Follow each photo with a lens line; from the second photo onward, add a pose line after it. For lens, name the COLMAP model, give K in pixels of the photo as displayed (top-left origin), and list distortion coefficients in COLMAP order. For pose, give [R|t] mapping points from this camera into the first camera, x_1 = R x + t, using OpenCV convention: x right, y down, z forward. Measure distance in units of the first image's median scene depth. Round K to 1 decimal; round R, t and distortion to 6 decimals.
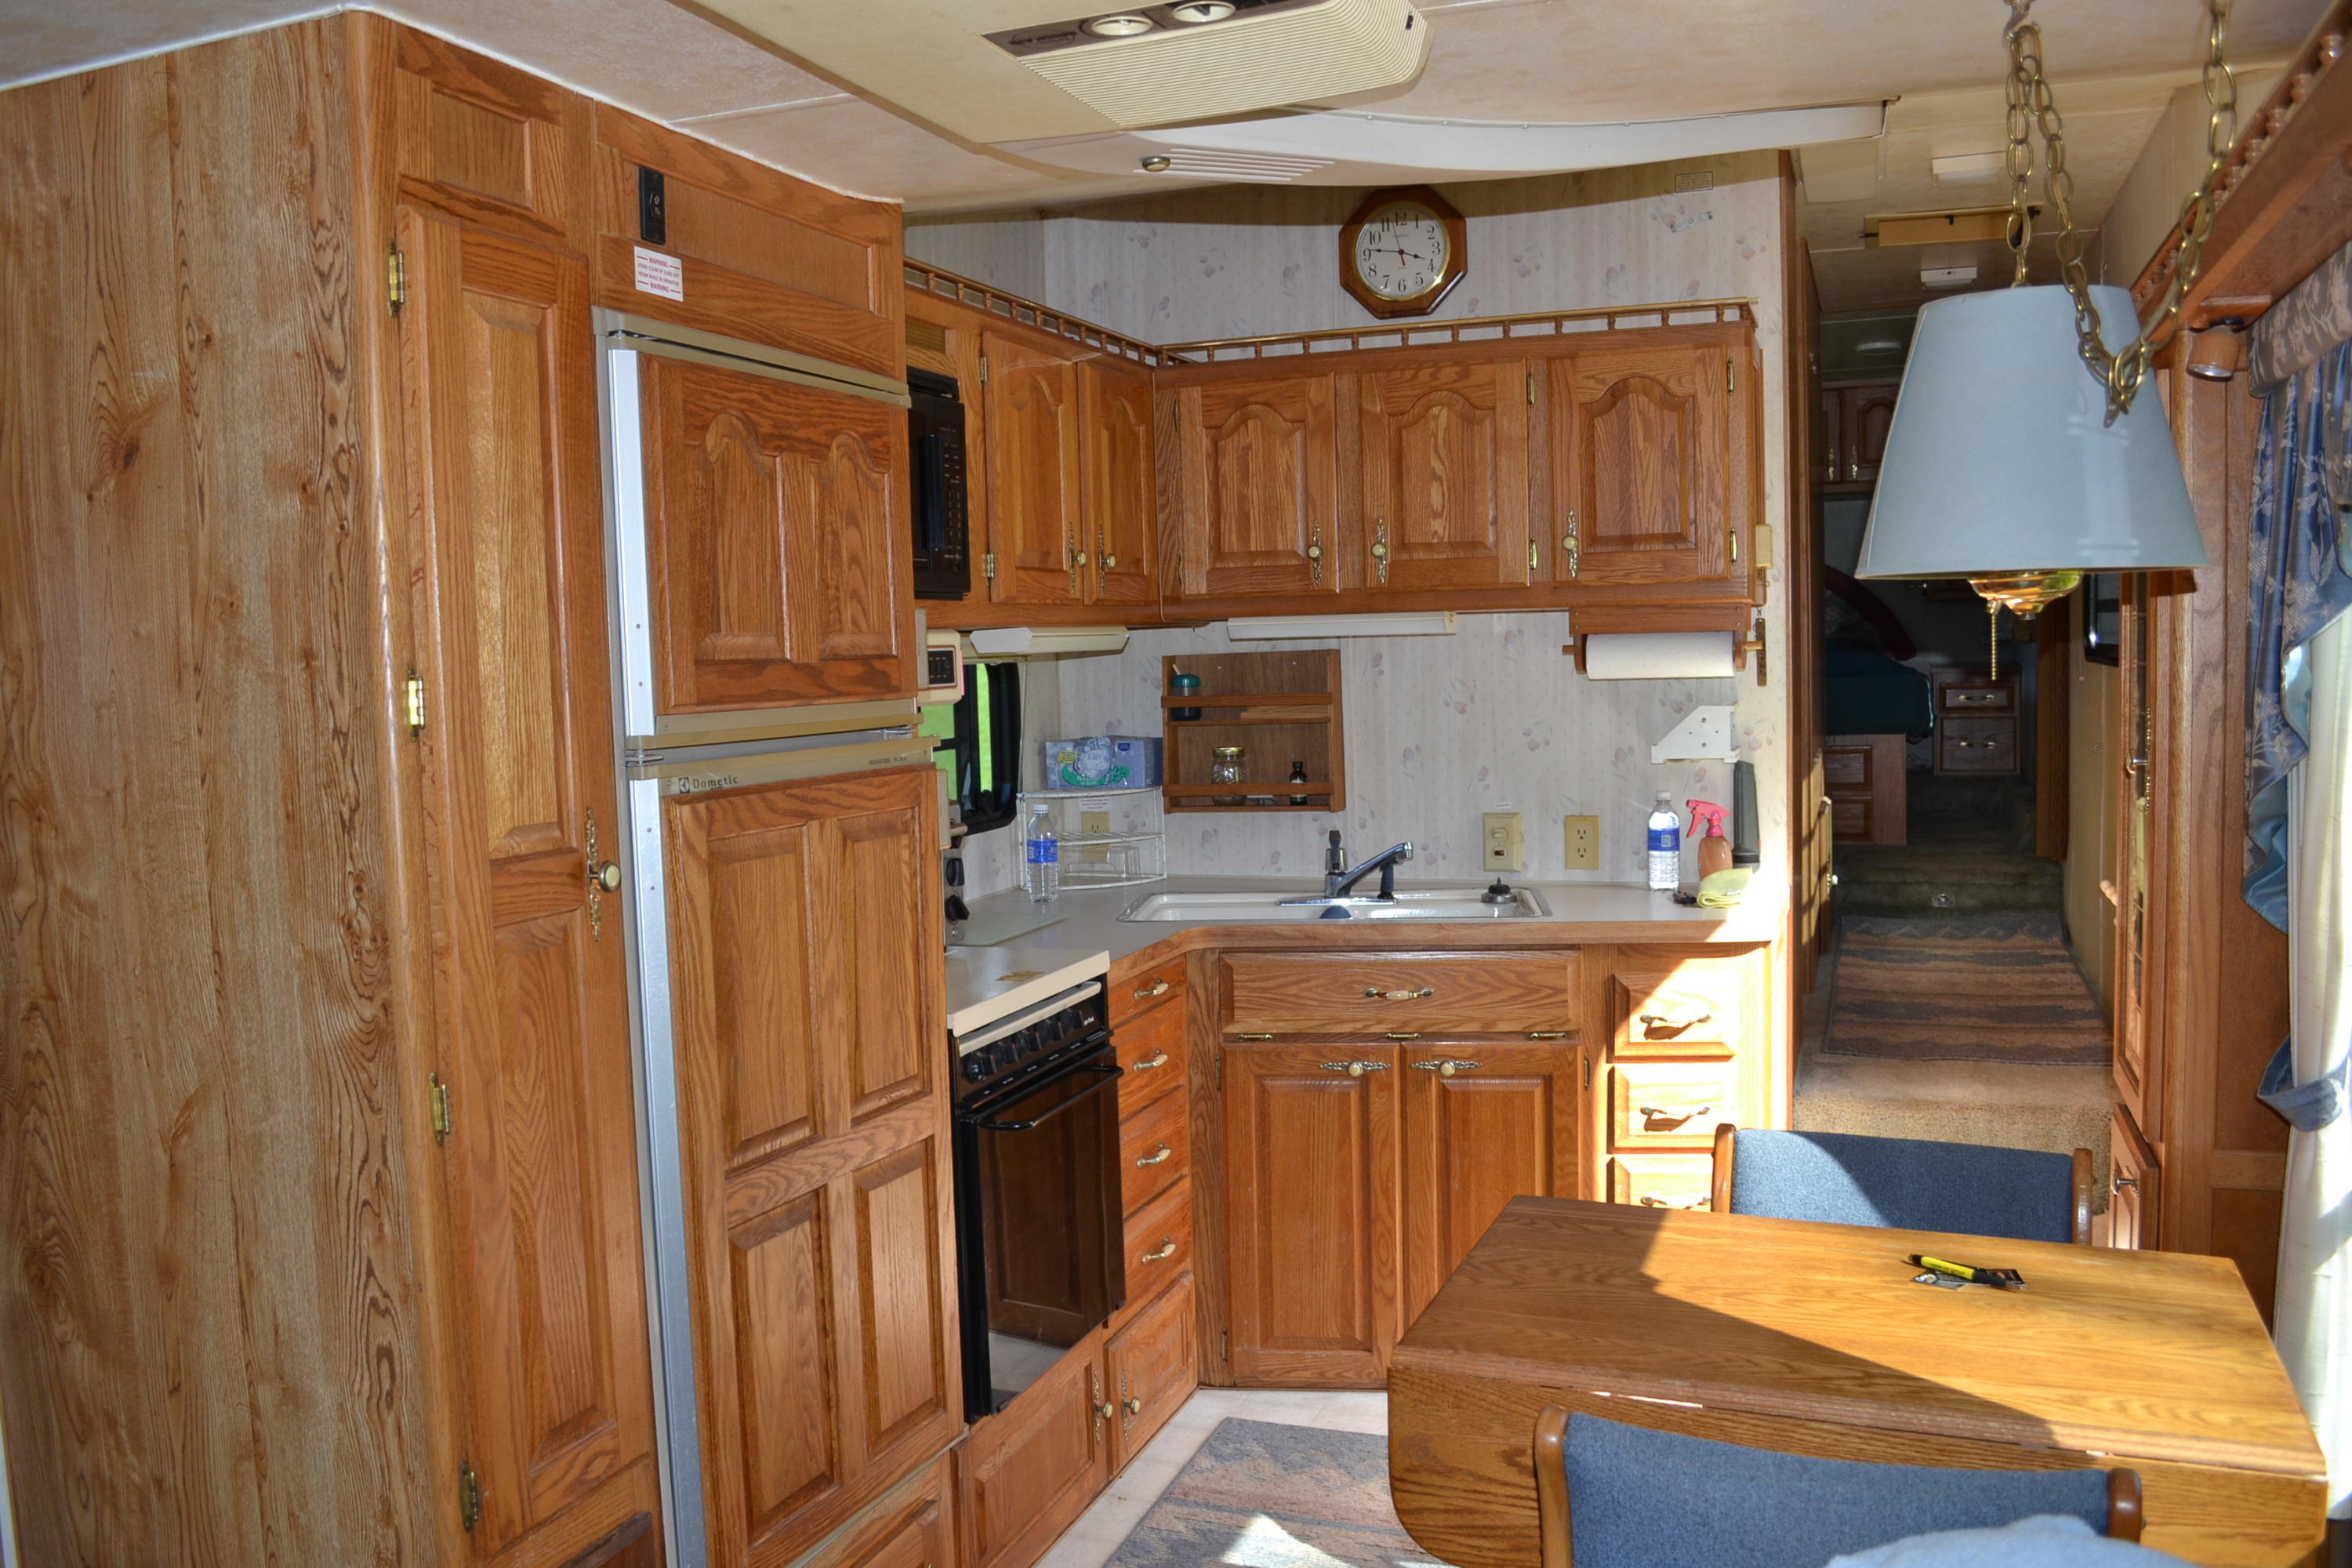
lens RADIAL K [[1896.4, 0, 1166.6], [0, 1896.4, 788.2], [0, 0, 1]] dist [-0.070339, -0.007145]
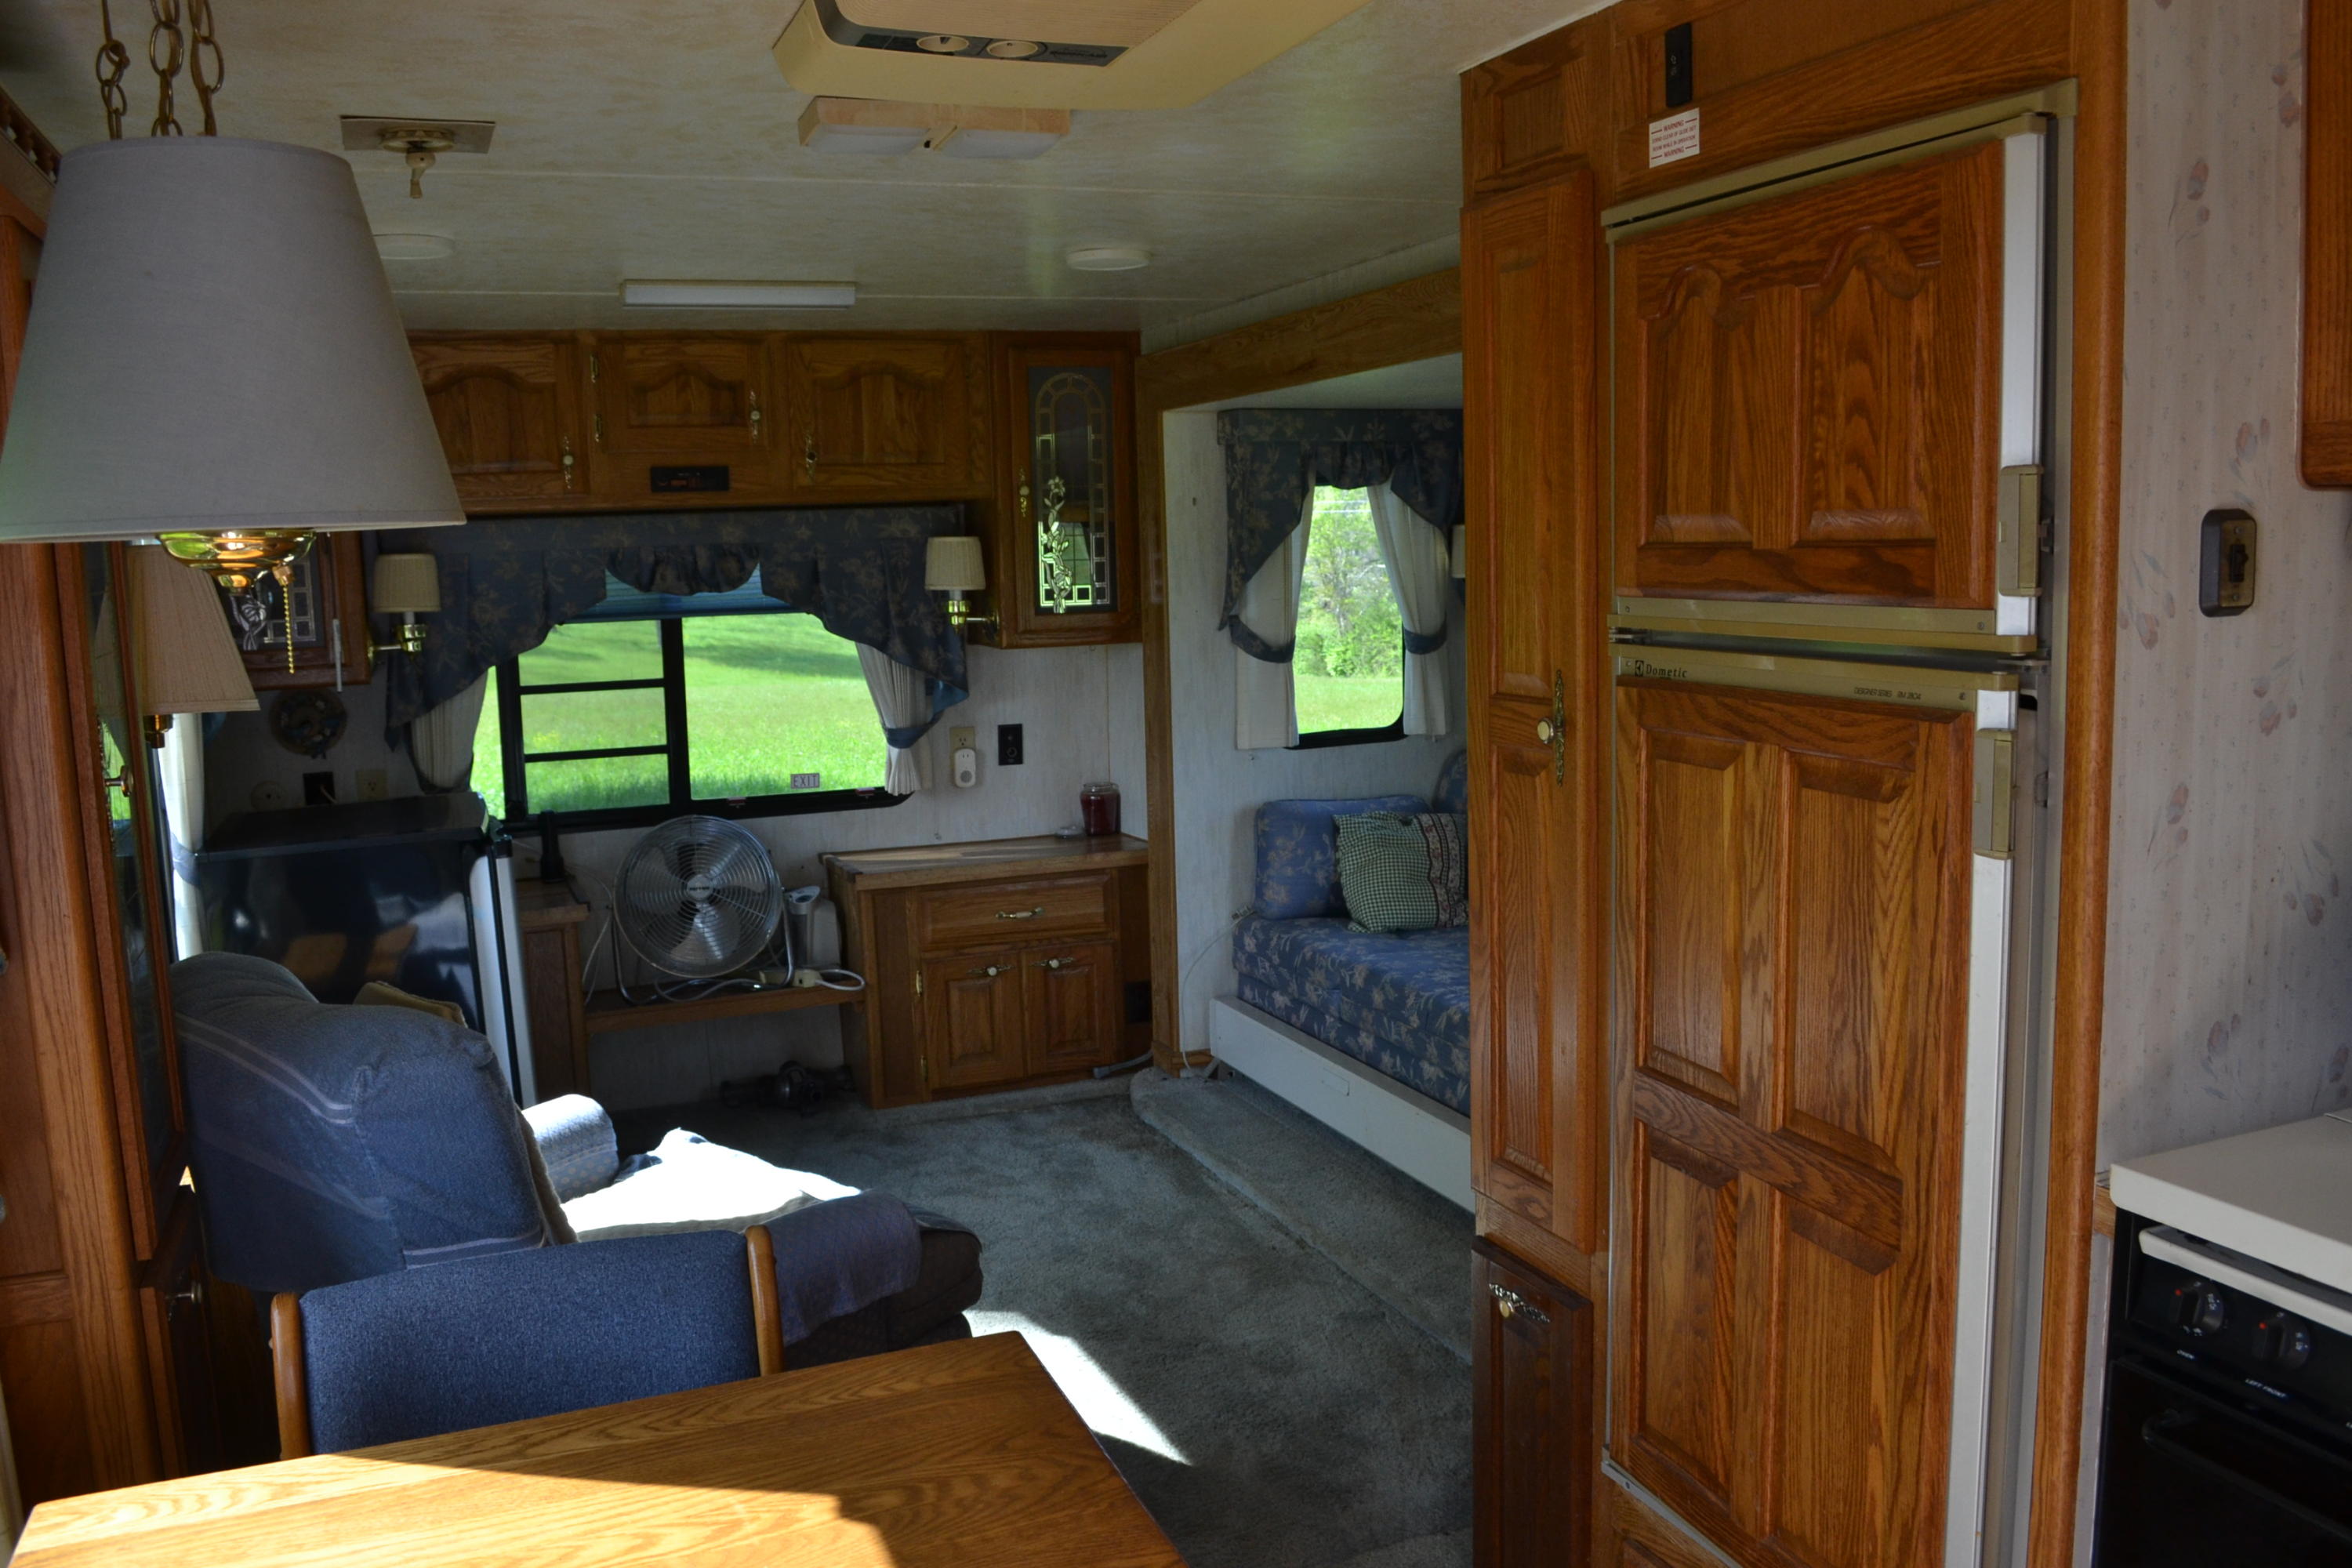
lens RADIAL K [[1896.4, 0, 1170.0], [0, 1896.4, 783.5], [0, 0, 1]] dist [-0.070339, -0.007145]
pose [[-0.729354, 0.139237, -0.669817, 0.586005], [0.002647, 0.979637, 0.200758, -0.138814], [0.684131, 0.144651, -0.714871, 1.506408]]
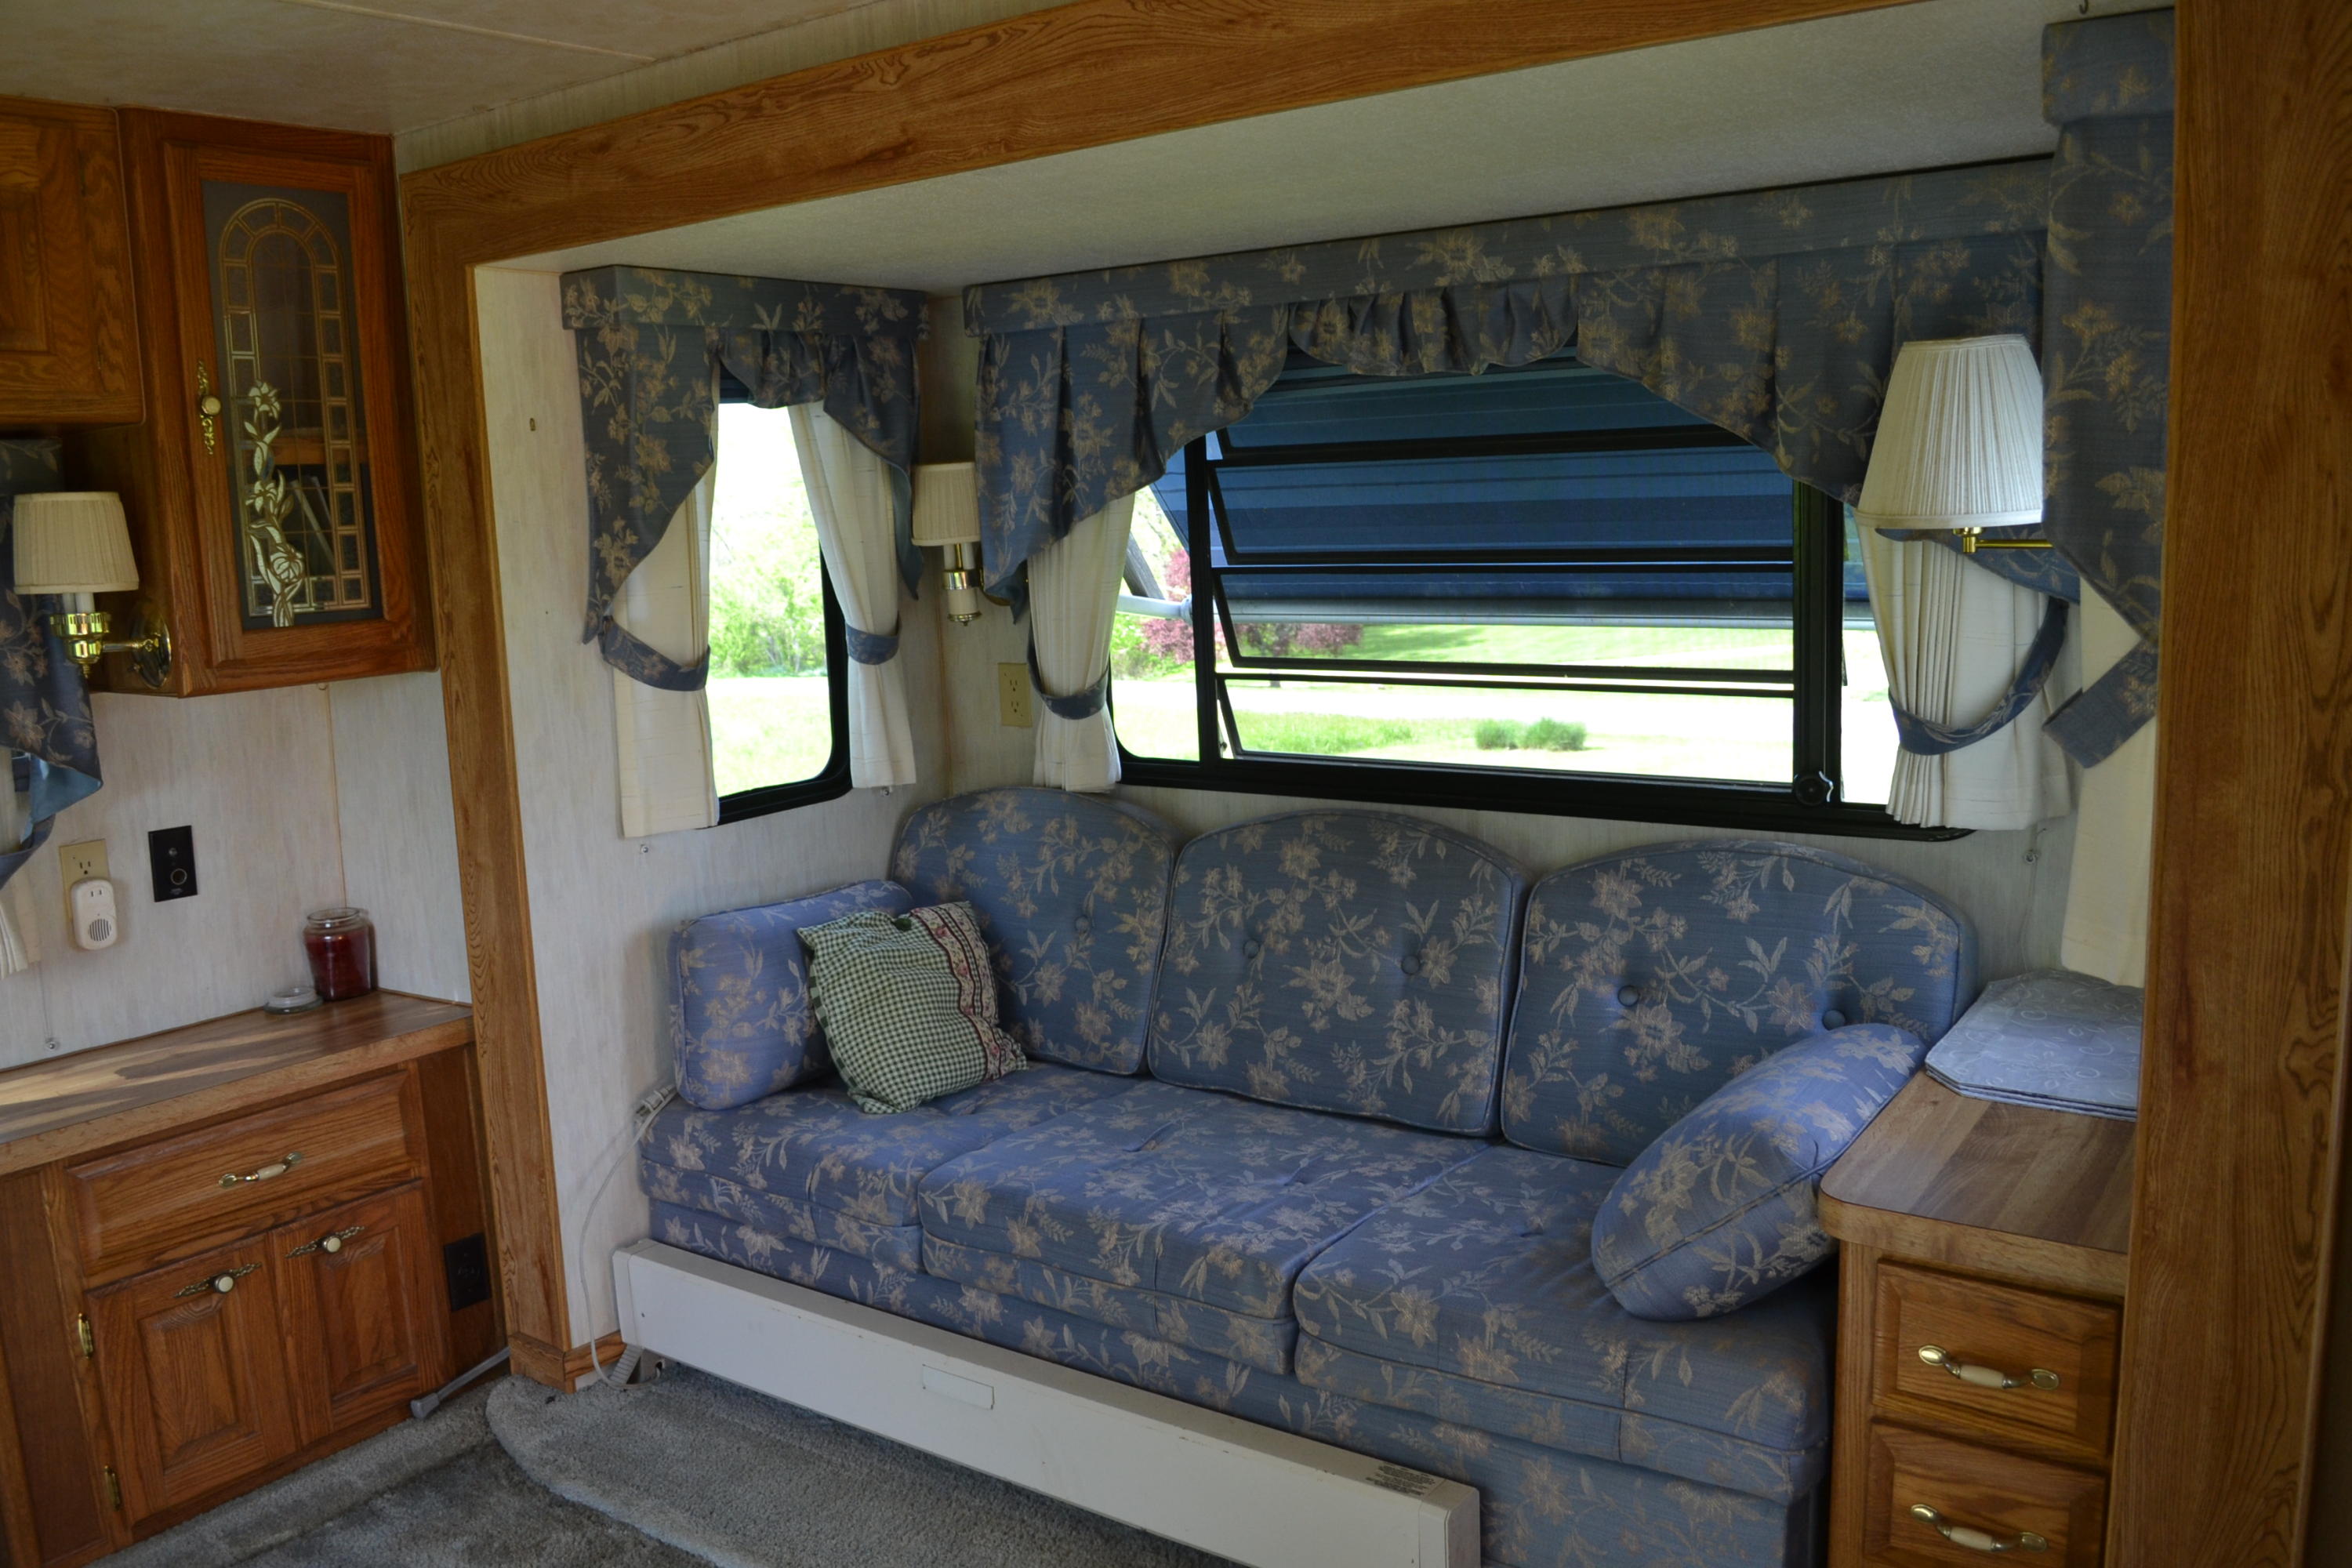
lens RADIAL K [[1896.4, 0, 1169.9], [0, 1896.4, 788.6], [0, 0, 1]] dist [-0.070339, -0.007145]
pose [[-0.254358, 0.187809, -0.948699, 0.321792], [-0.019727, 0.979751, 0.199246, -0.071668], [0.966909, 0.069395, -0.245503, 0.936916]]
